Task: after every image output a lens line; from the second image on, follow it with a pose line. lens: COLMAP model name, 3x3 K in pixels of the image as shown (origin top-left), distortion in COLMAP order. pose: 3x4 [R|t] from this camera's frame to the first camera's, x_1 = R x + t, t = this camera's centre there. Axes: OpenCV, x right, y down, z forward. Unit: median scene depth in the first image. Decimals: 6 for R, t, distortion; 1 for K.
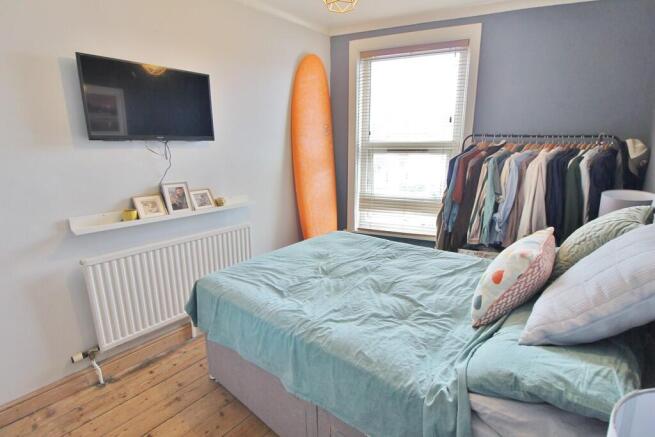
lens RADIAL K [[306.1, 0, 325.8], [0, 306.1, 211.9], [0, 0, 1]] dist [0.011997, -0.022975]
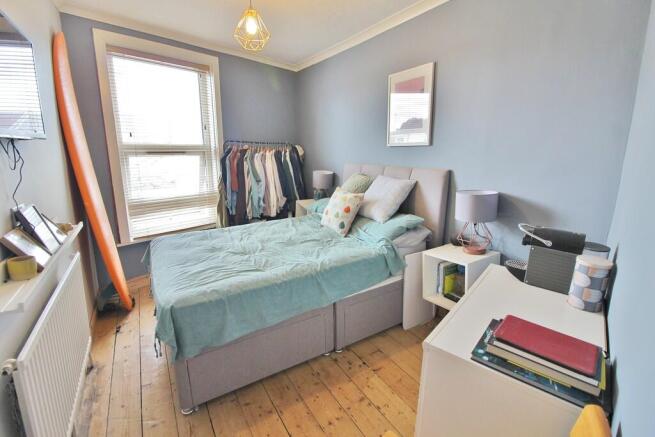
lens RADIAL K [[306.1, 0, 325.8], [0, 306.1, 211.9], [0, 0, 1]] dist [0.011997, -0.022975]
pose [[0.307712, -0.185676, 0.933187, -0.716281], [0.194737, 0.972303, 0.129245, -0.038354], [-0.931338, 0.141956, 0.335347, 0.198457]]
